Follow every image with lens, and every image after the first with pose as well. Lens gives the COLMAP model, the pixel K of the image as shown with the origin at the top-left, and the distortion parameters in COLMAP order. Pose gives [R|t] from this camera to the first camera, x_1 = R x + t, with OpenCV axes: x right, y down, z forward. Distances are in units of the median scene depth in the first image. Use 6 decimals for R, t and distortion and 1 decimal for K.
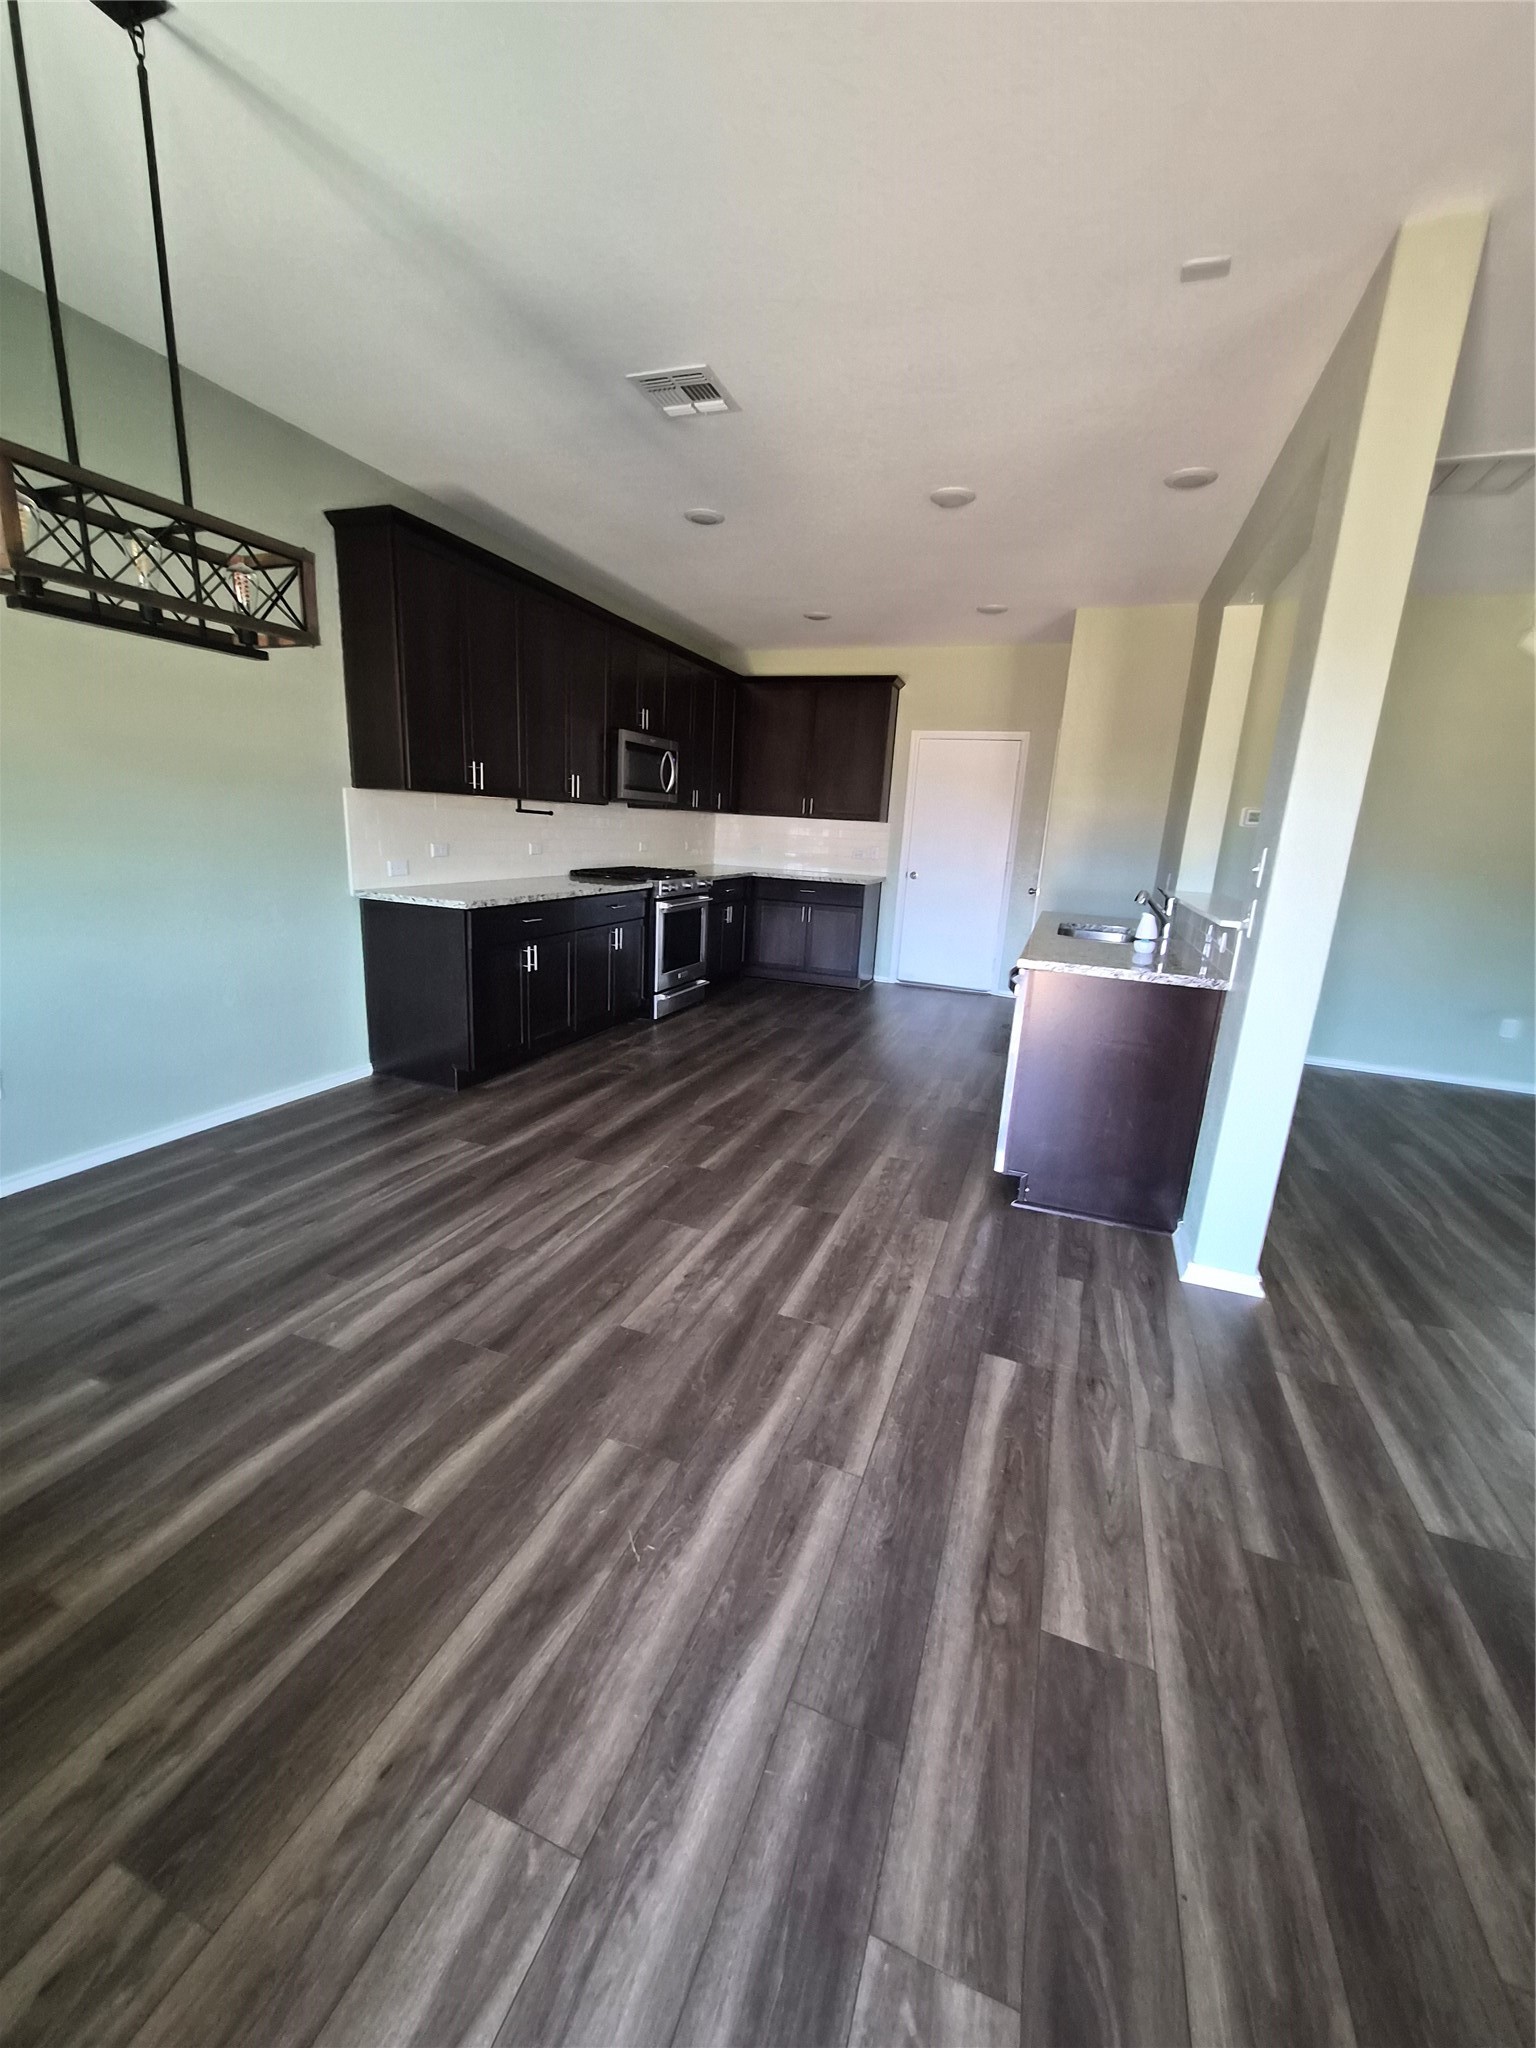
lens RADIAL K [[799.6, 0, 756.0], [0, 799.6, 1019.0], [0, 0, 1]] dist [-0.001449, -0.000342]
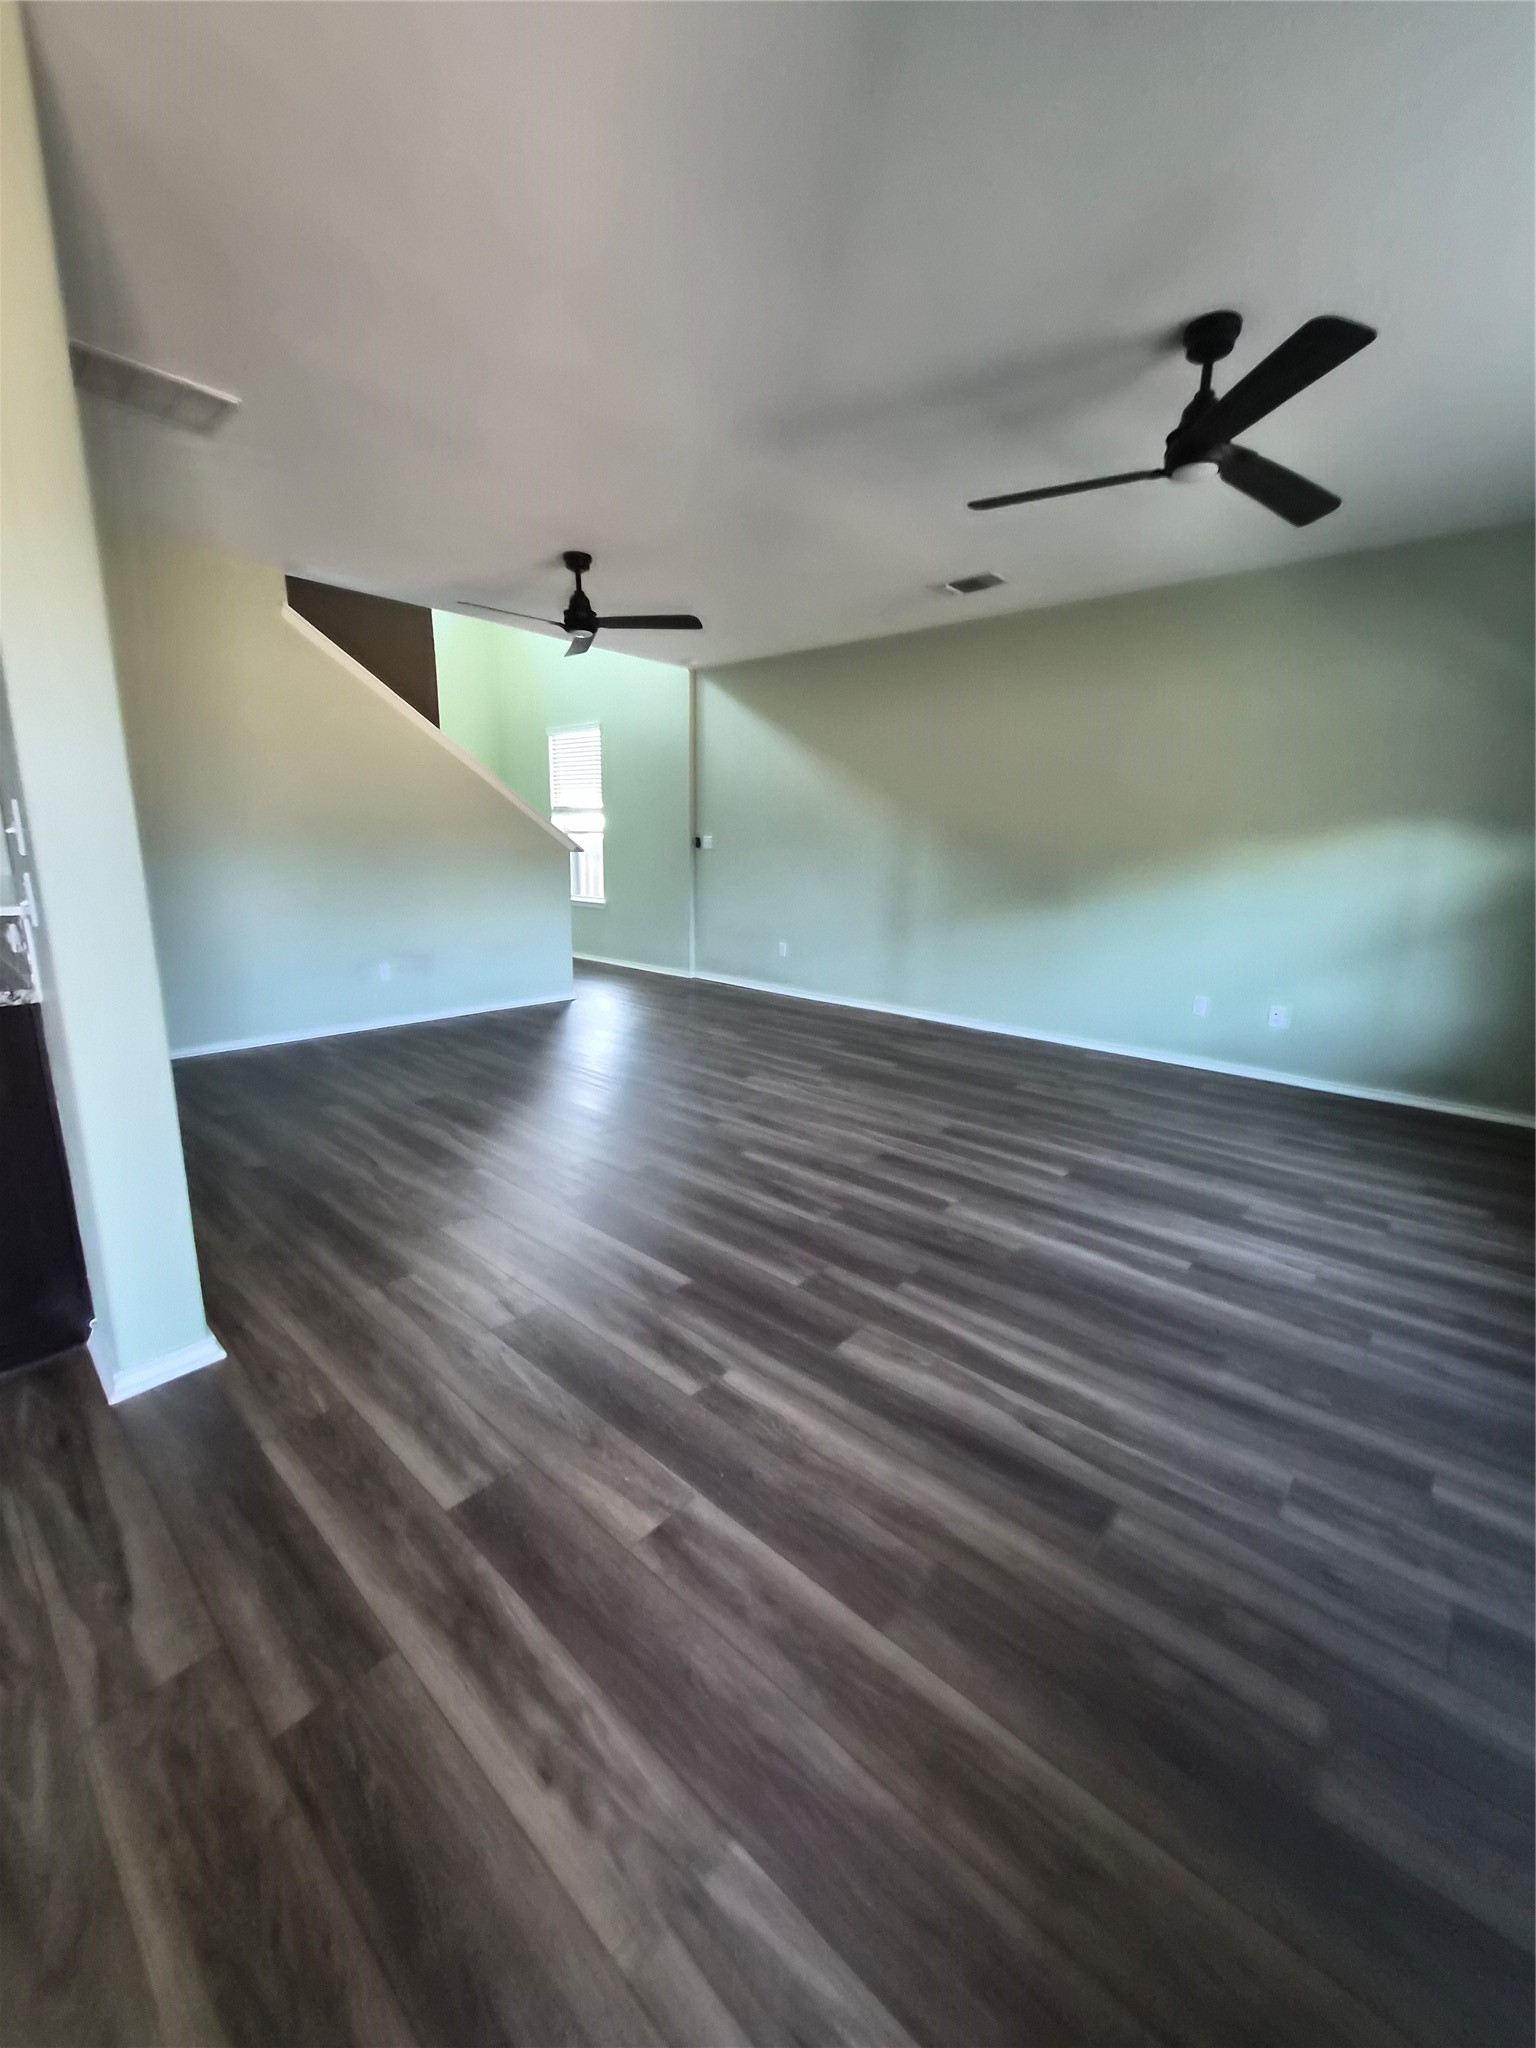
lens RADIAL K [[799.6, 0, 769.5], [0, 799.6, 1019.4], [0, 0, 1]] dist [-0.001449, -0.000342]
pose [[0.349185, -0.256643, 0.901224, 0.224075], [0.237736, 0.954559, 0.179719, 0.010288], [-0.906395, 0.151498, 0.394331, 0.159778]]
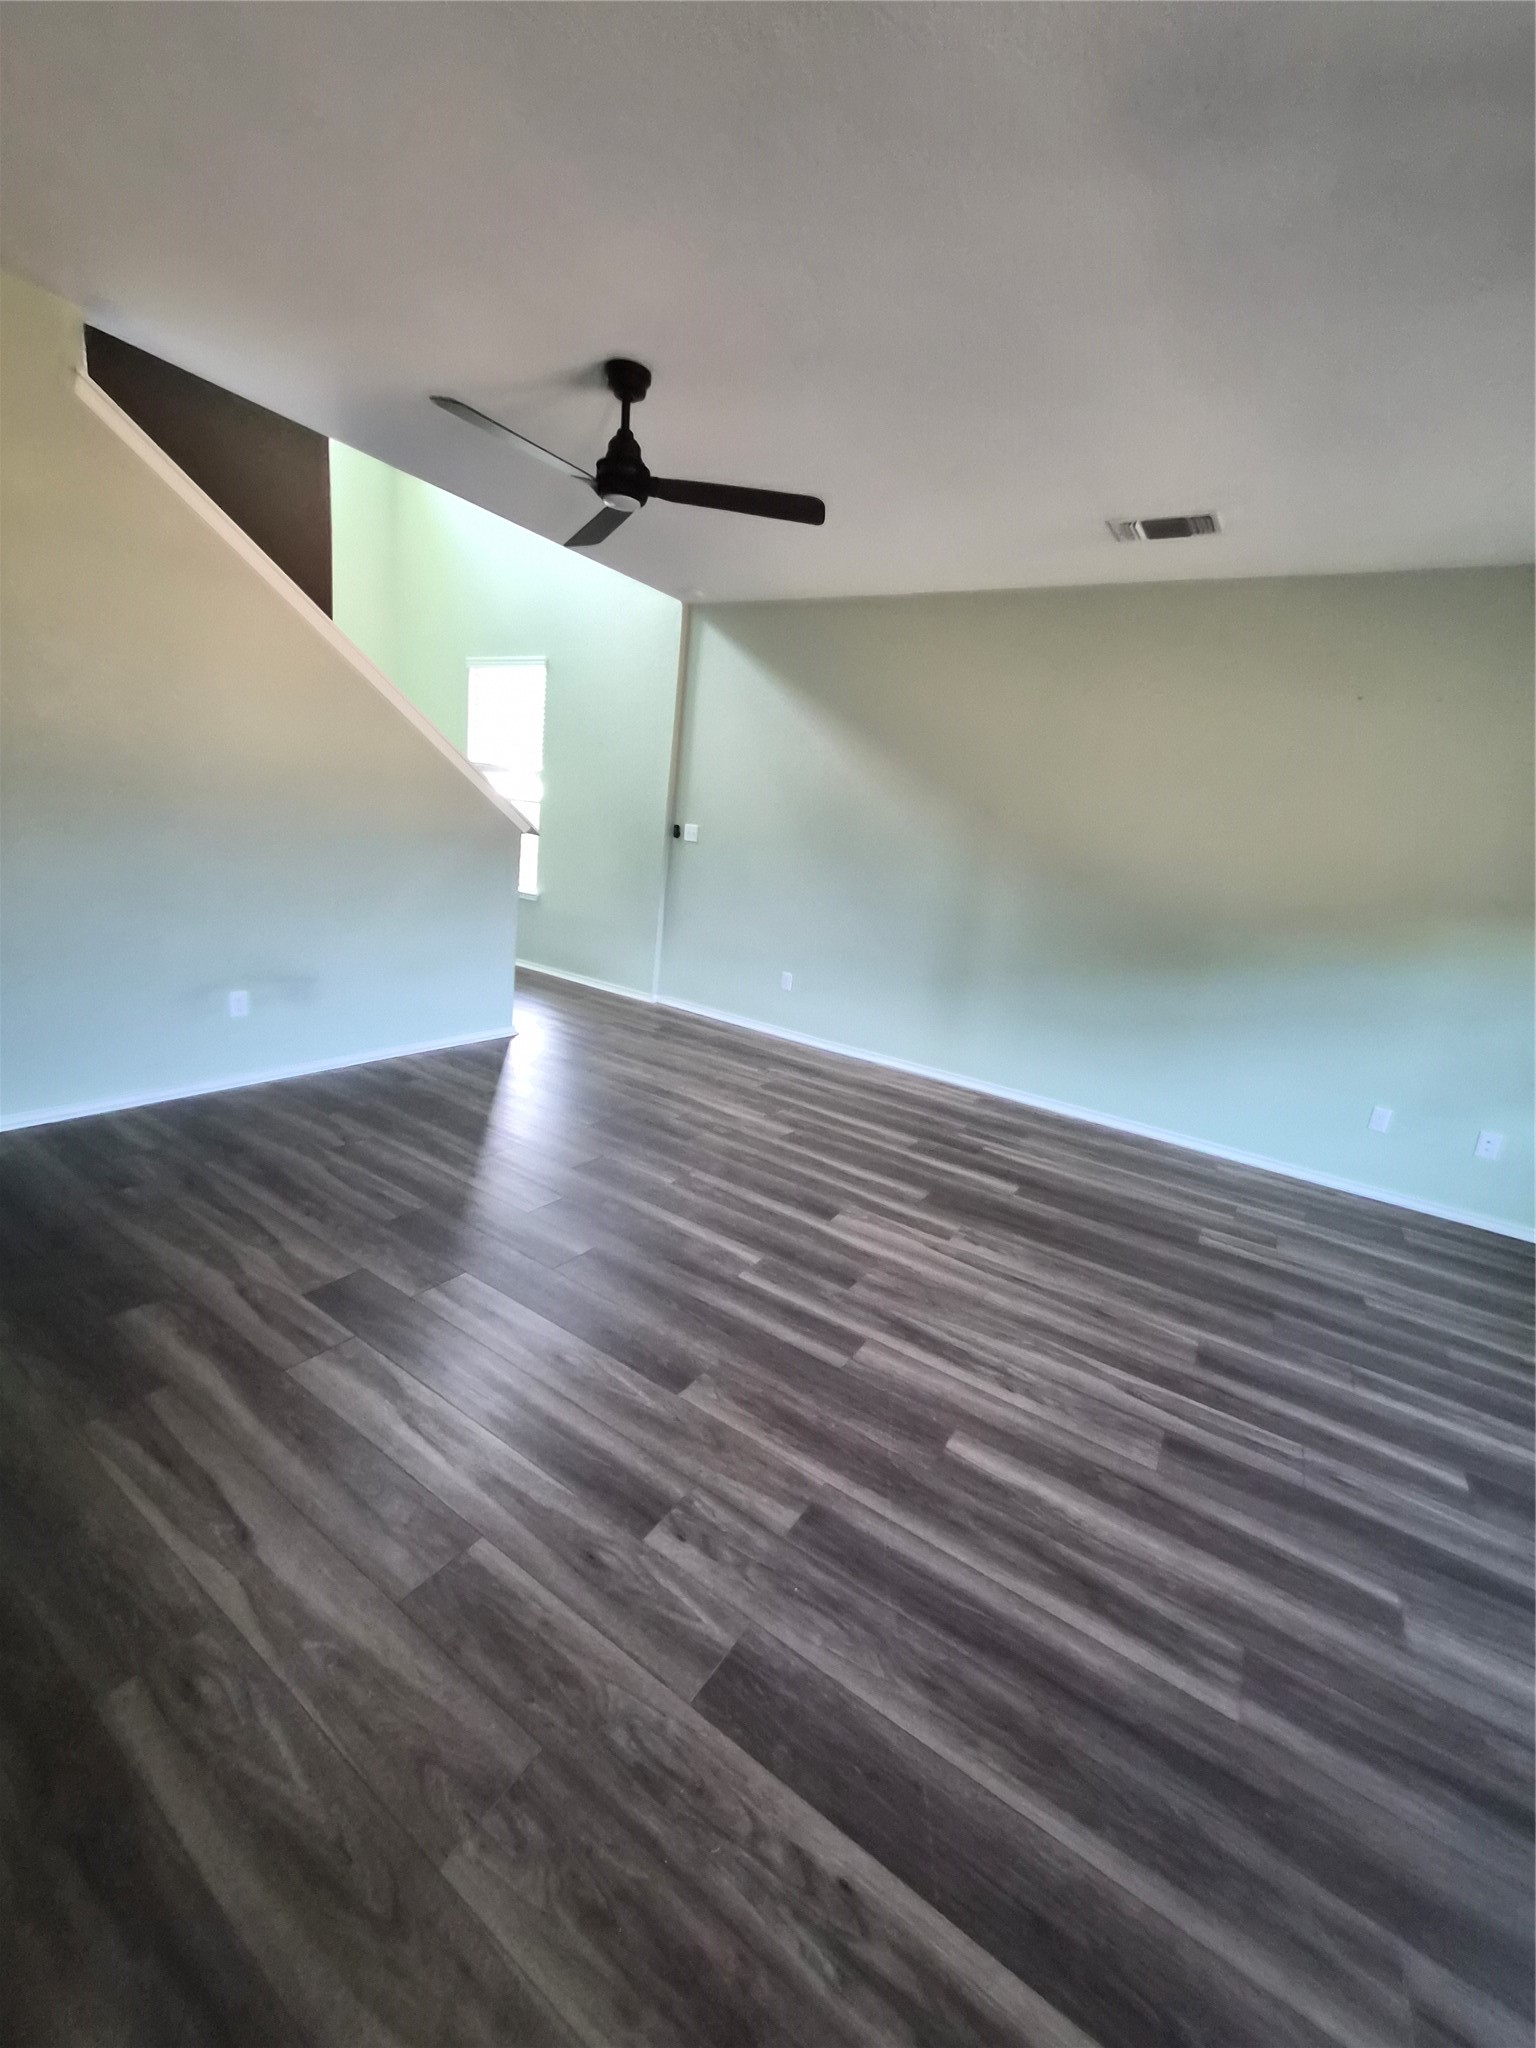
lens RADIAL K [[799.6, 0, 768.4], [0, 799.6, 1022.2], [0, 0, 1]] dist [-0.001449, -0.000342]
pose [[0.207848, -0.270862, 0.939911, 0.799804], [0.145431, 0.958773, 0.244138, -0.169280], [-0.967290, 0.085948, 0.238671, 0.805872]]
